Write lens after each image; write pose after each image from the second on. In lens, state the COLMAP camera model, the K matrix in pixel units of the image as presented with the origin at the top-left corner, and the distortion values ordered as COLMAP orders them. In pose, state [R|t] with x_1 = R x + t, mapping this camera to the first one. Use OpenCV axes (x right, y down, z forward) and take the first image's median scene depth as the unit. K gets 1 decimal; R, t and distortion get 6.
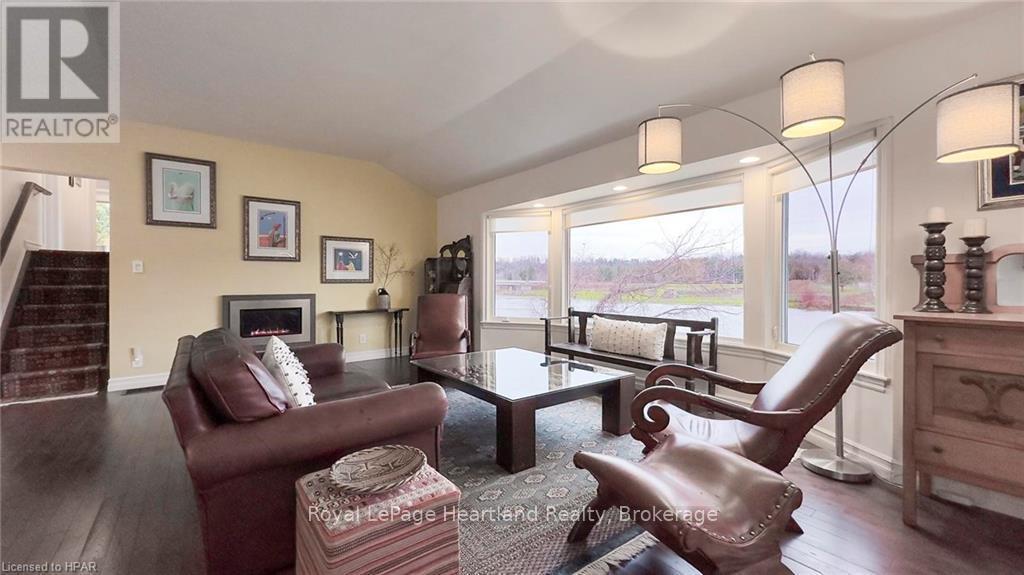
lens RADIAL K [[412.6, 0, 510.8], [0, 412.6, 281.4], [0, 0, 1]] dist [0.002923, 0.000310]
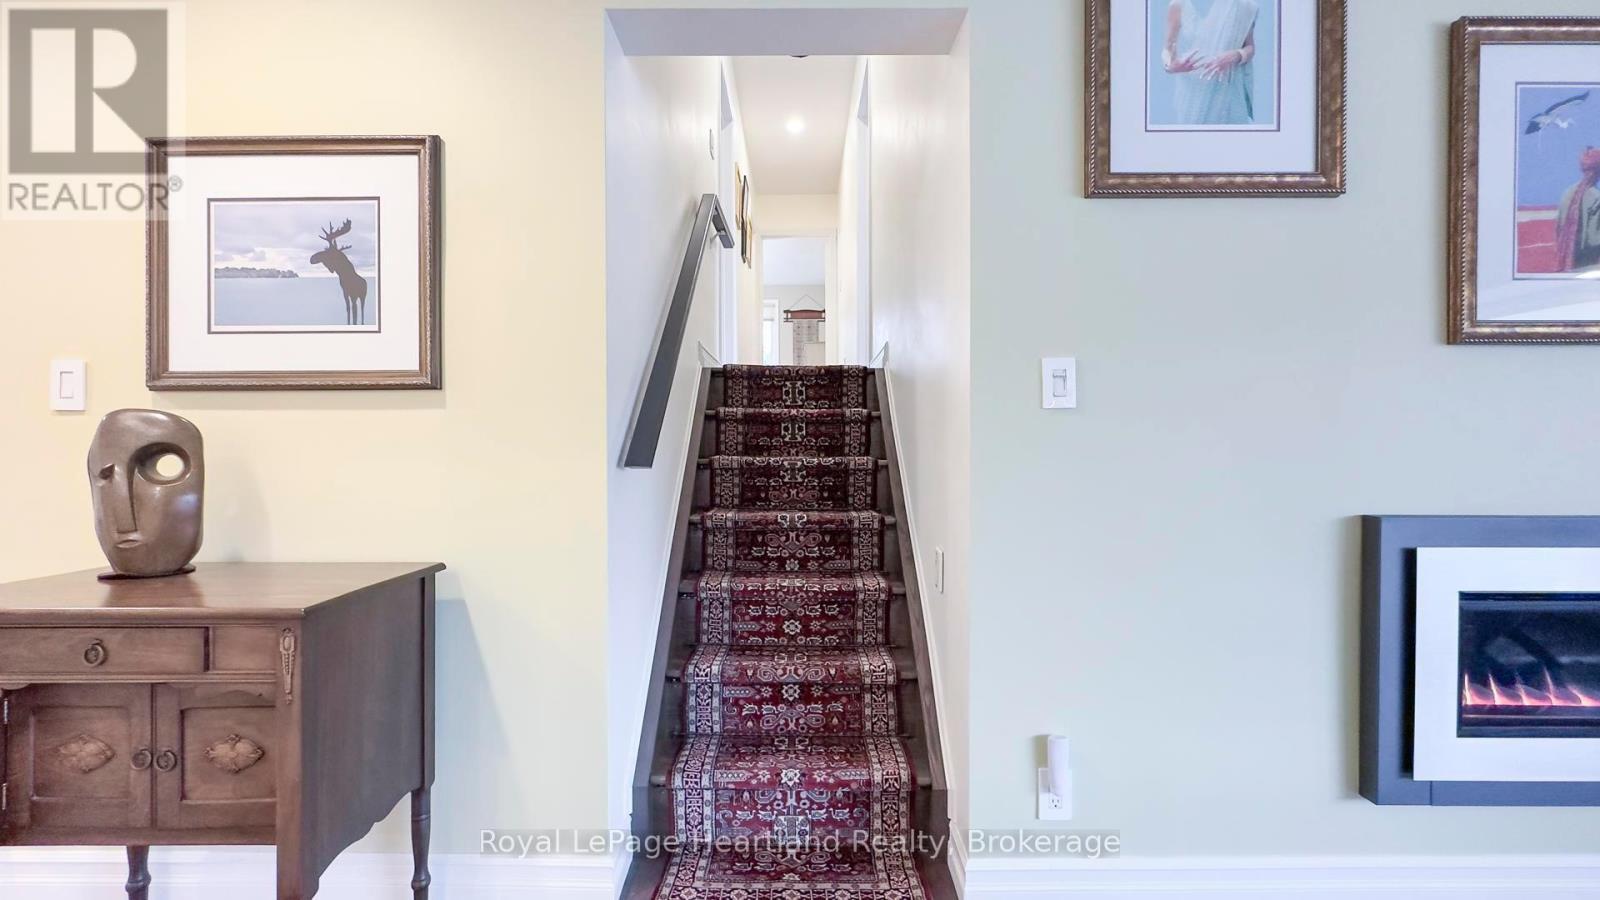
lens RADIAL K [[762.8, 0, 805.9], [0, 762.8, 446.8], [0, 0, 1]] dist [-0.002249, -0.000096]
pose [[0.773402, 0.007104, -0.633876, -0.690463], [-0.006374, 0.999974, 0.003431, -0.000877], [0.633883, 0.001387, 0.773427, 0.545215]]
